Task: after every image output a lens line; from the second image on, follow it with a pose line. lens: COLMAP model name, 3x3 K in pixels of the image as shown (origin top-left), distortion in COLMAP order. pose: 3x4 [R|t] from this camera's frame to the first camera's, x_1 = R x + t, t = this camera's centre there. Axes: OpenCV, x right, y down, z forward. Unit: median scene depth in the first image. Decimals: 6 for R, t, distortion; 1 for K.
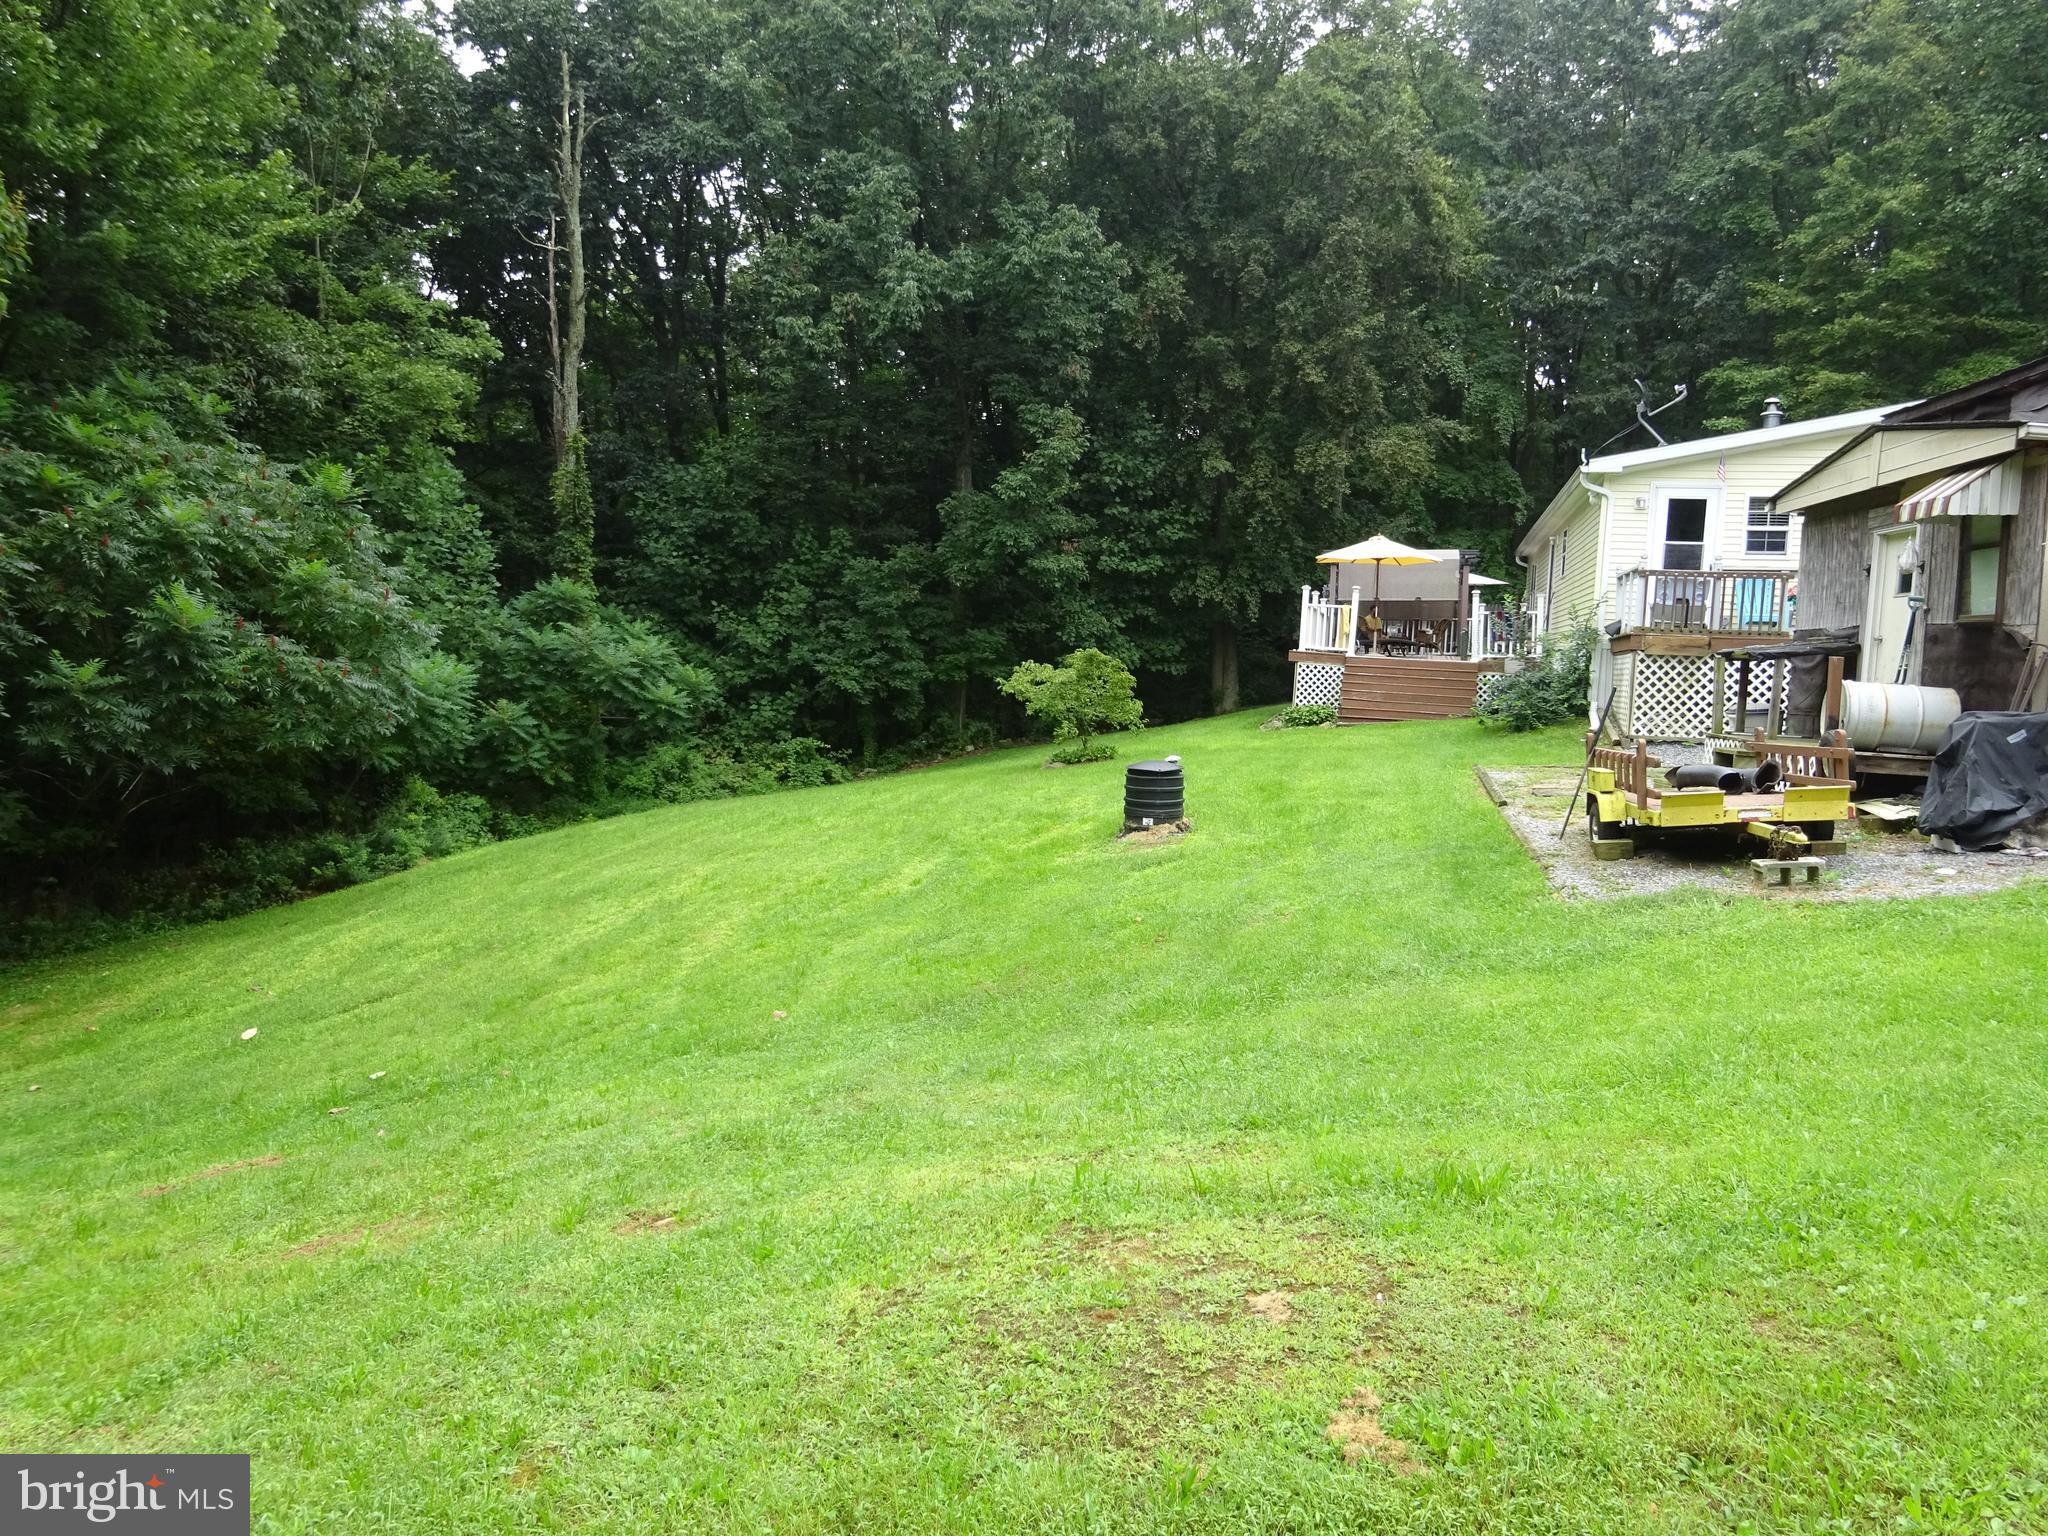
lens RADIAL K [[1502.7, 0, 1019.8], [0, 1502.7, 765.8], [0, 0, 1]] dist [0.001674, -0.005869]
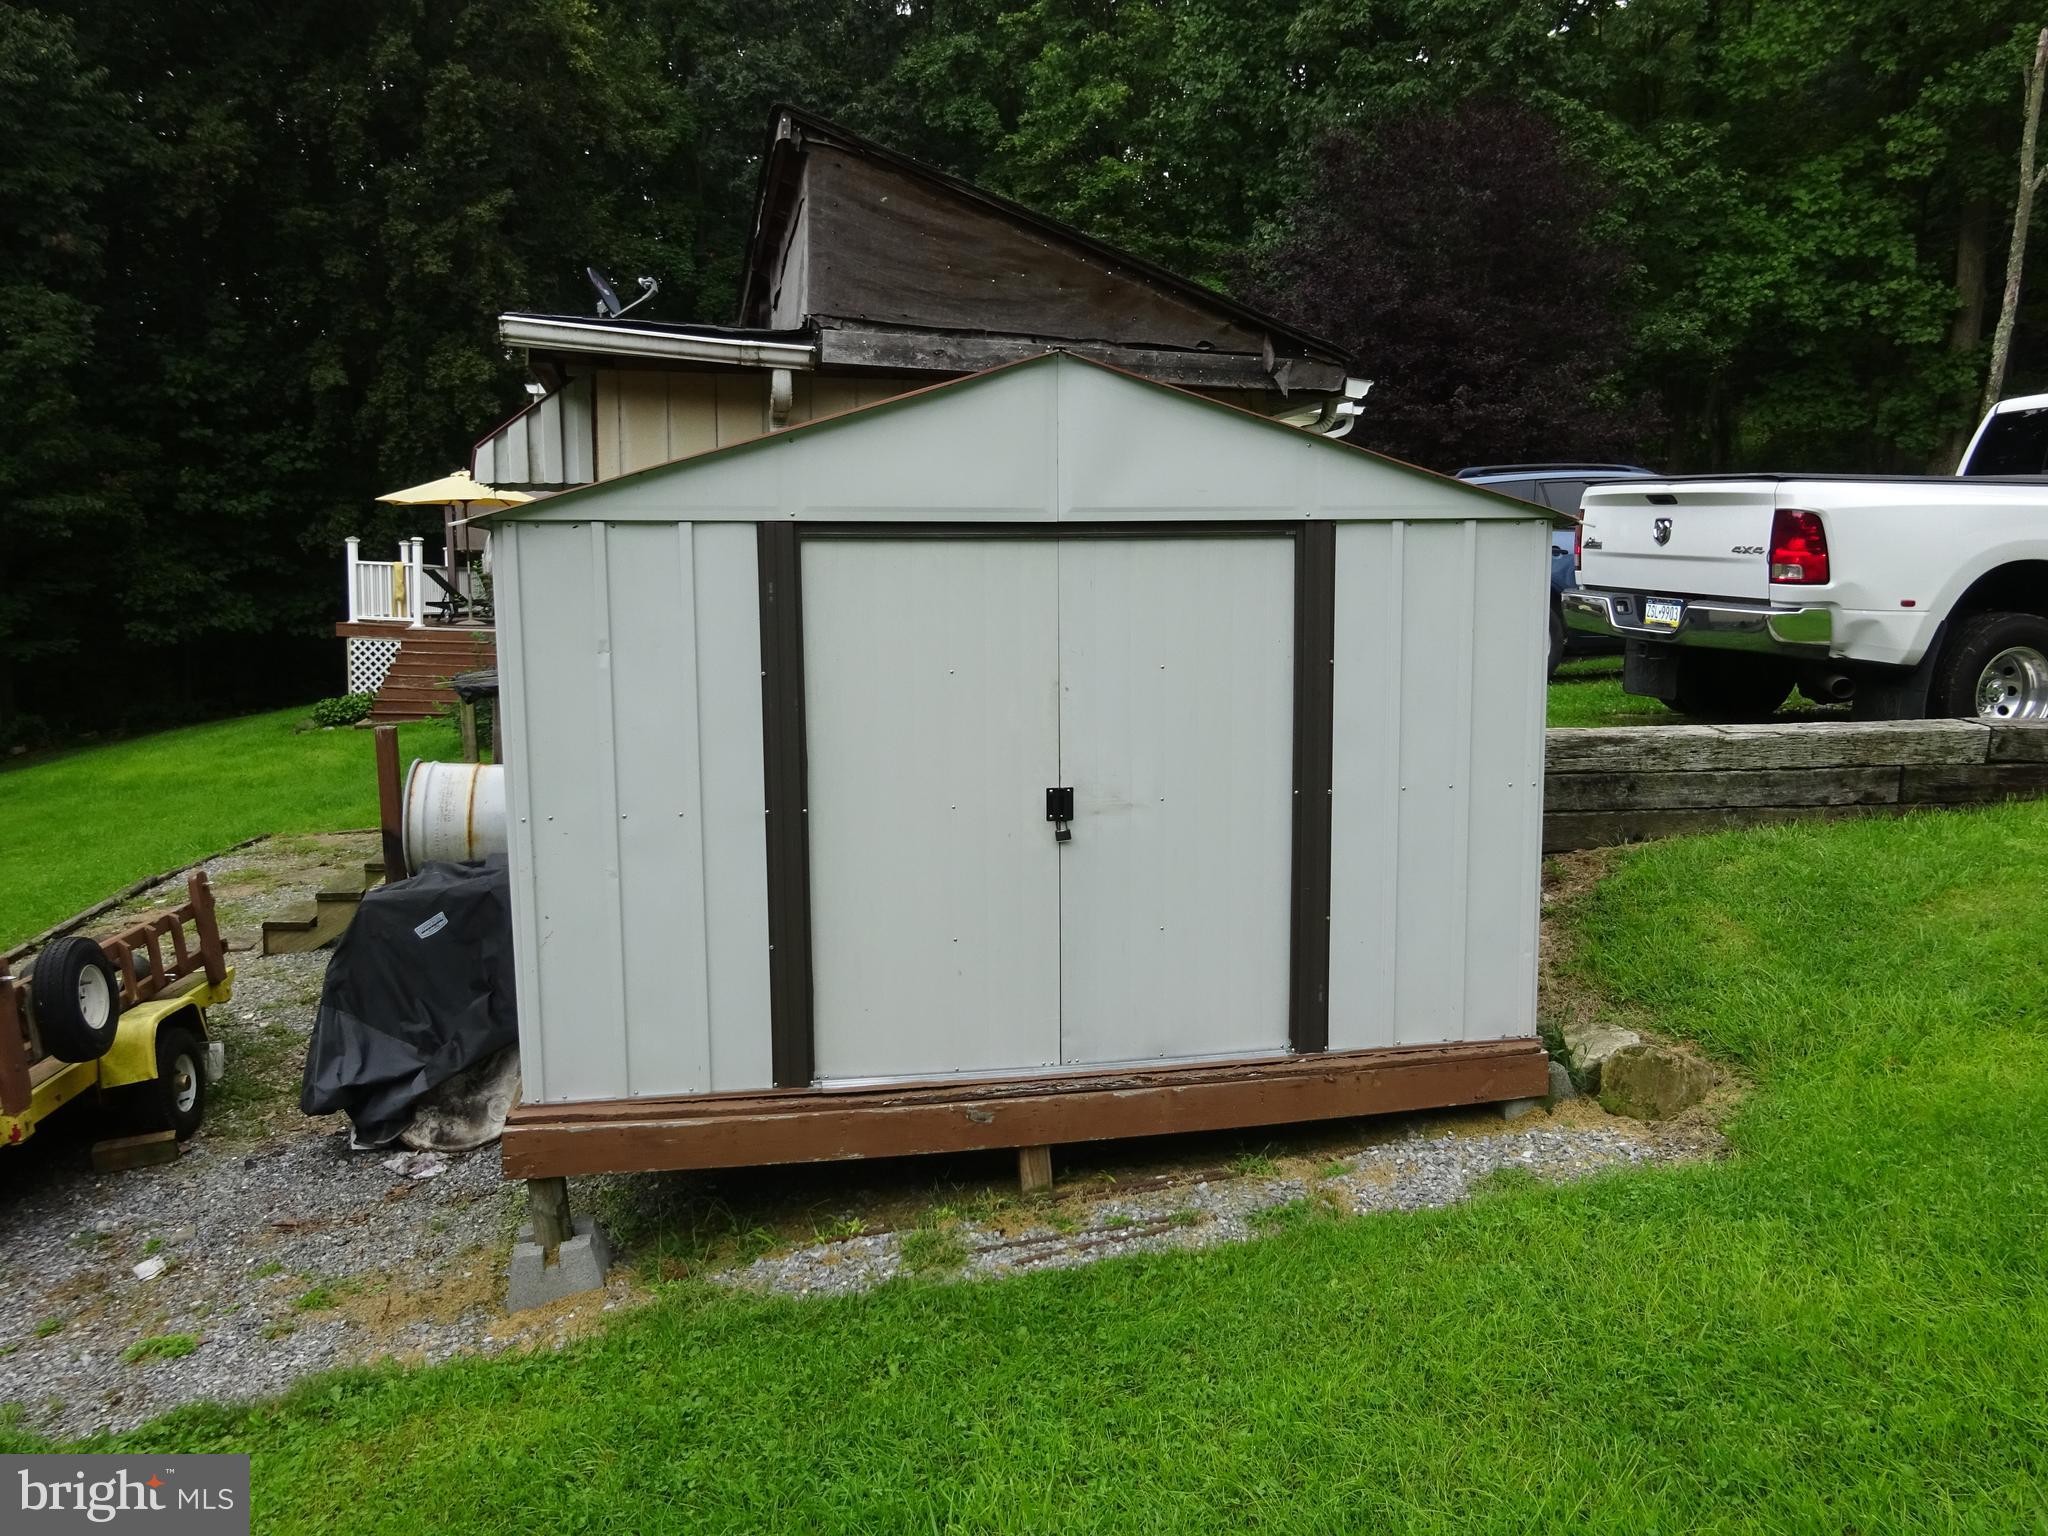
lens RADIAL K [[1502.7, 0, 1030.1], [0, 1502.7, 771.6], [0, 0, 1]] dist [0.001674, -0.005869]
pose [[0.938945, -0.066996, 0.337483, 0.197782], [0.046920, 0.996628, 0.067308, -0.028950], [-0.340854, -0.047364, 0.938922, 0.124087]]
